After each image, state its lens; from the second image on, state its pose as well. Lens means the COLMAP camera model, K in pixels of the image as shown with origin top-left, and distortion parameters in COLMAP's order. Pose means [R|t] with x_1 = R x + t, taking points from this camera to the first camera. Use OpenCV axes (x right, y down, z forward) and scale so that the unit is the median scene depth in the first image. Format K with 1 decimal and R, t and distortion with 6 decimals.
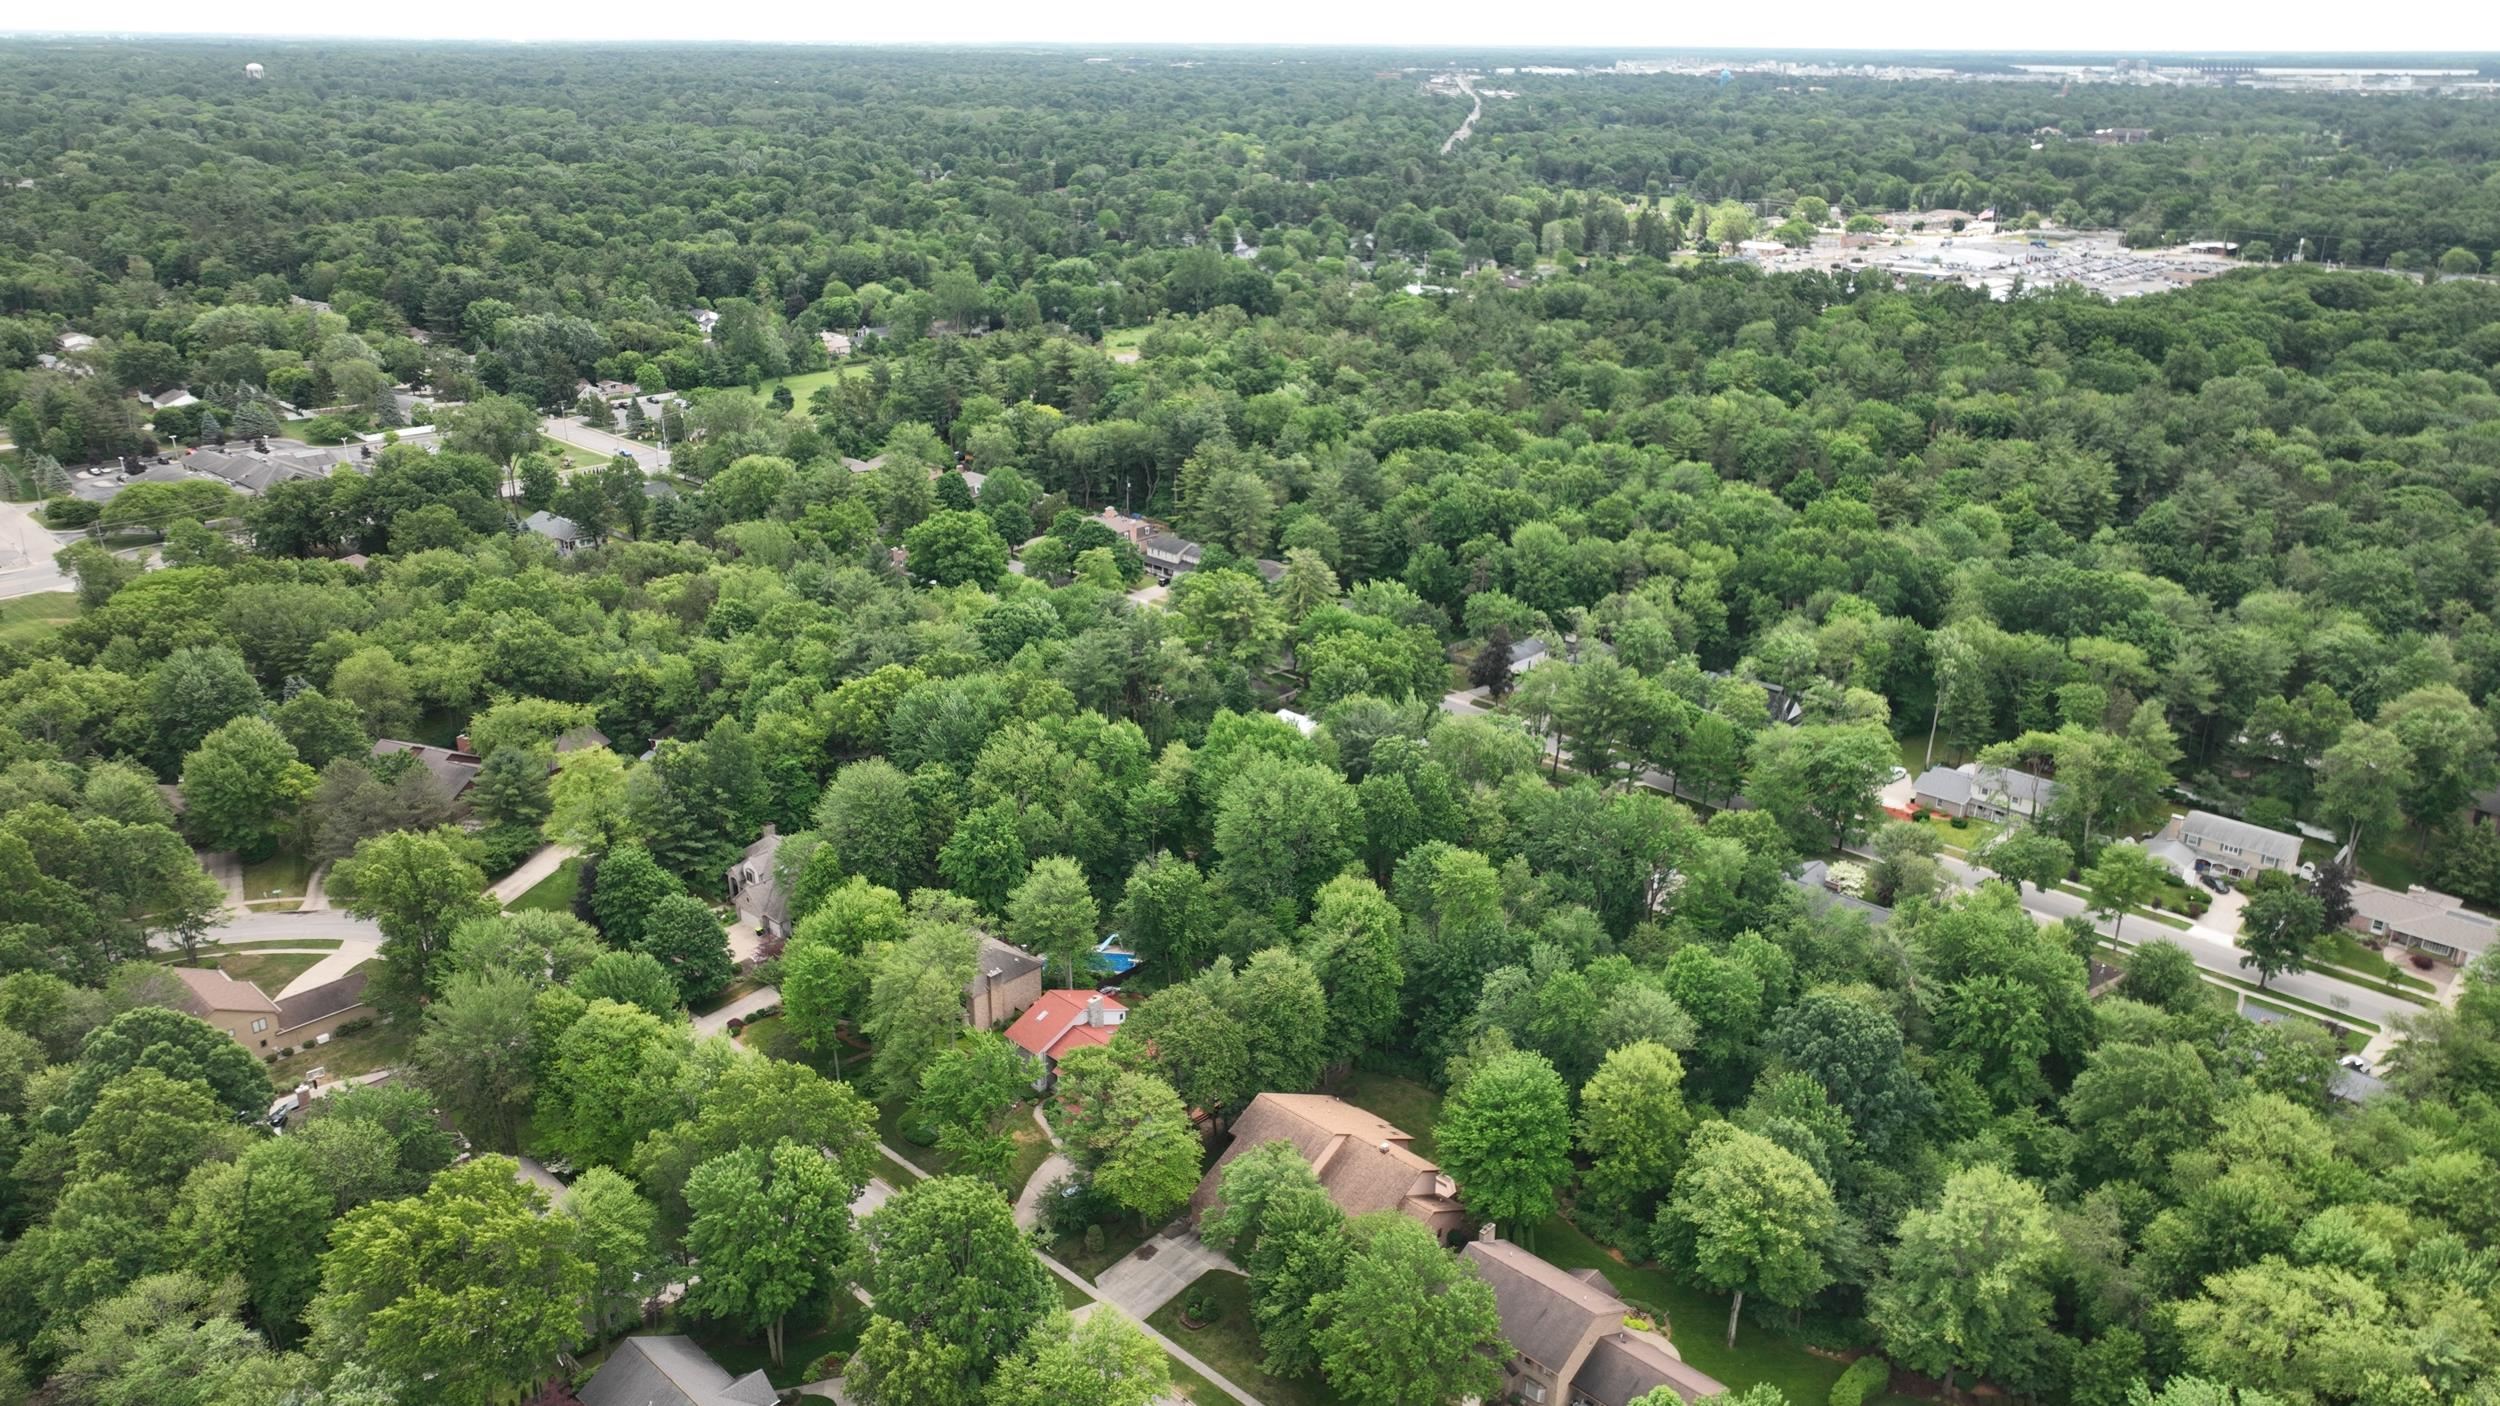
lens RADIAL K [[1769.2, 0, 1250.0], [0, 1769.2, 703.0], [0, 0, 1]] dist [0.007907, 0.008226]
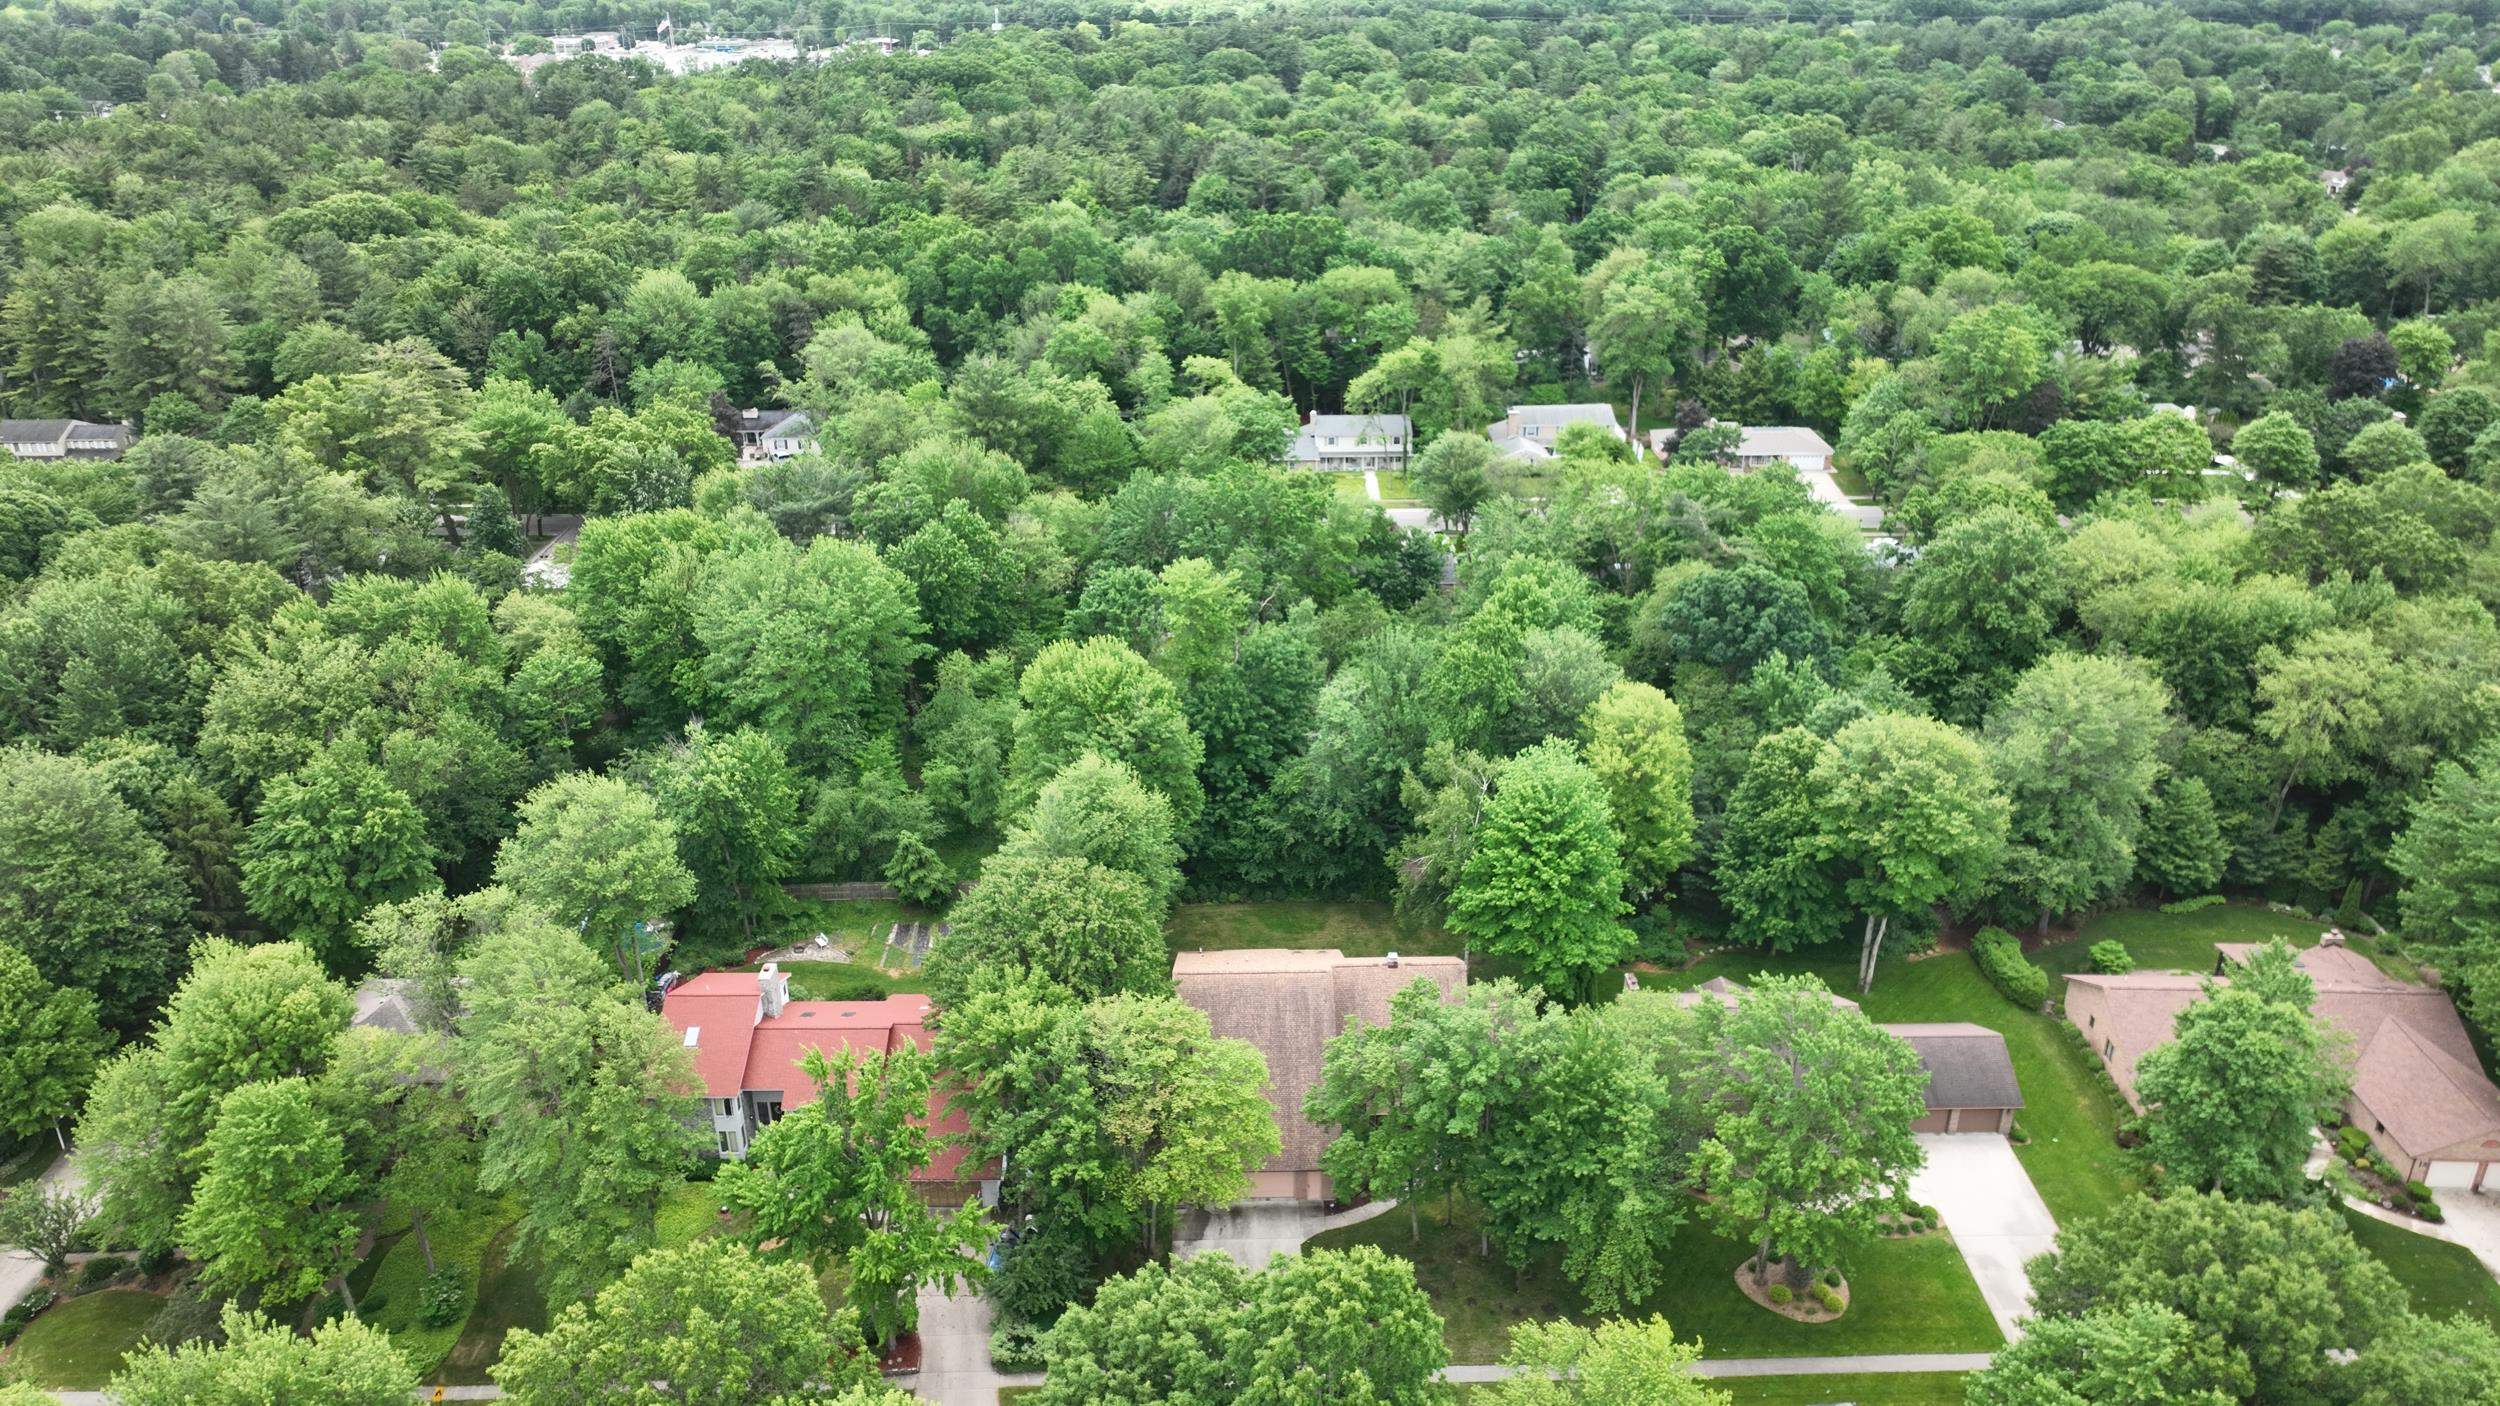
lens RADIAL K [[1769.2, 0, 1250.0], [0, 1769.2, 703.0], [0, 0, 1]] dist [0.007907, 0.008226]
pose [[0.718181, -0.295912, 0.629803, -0.355480], [0.259183, 0.953706, 0.152544, 0.043141], [-0.645786, 0.053680, 0.761629, 0.522879]]
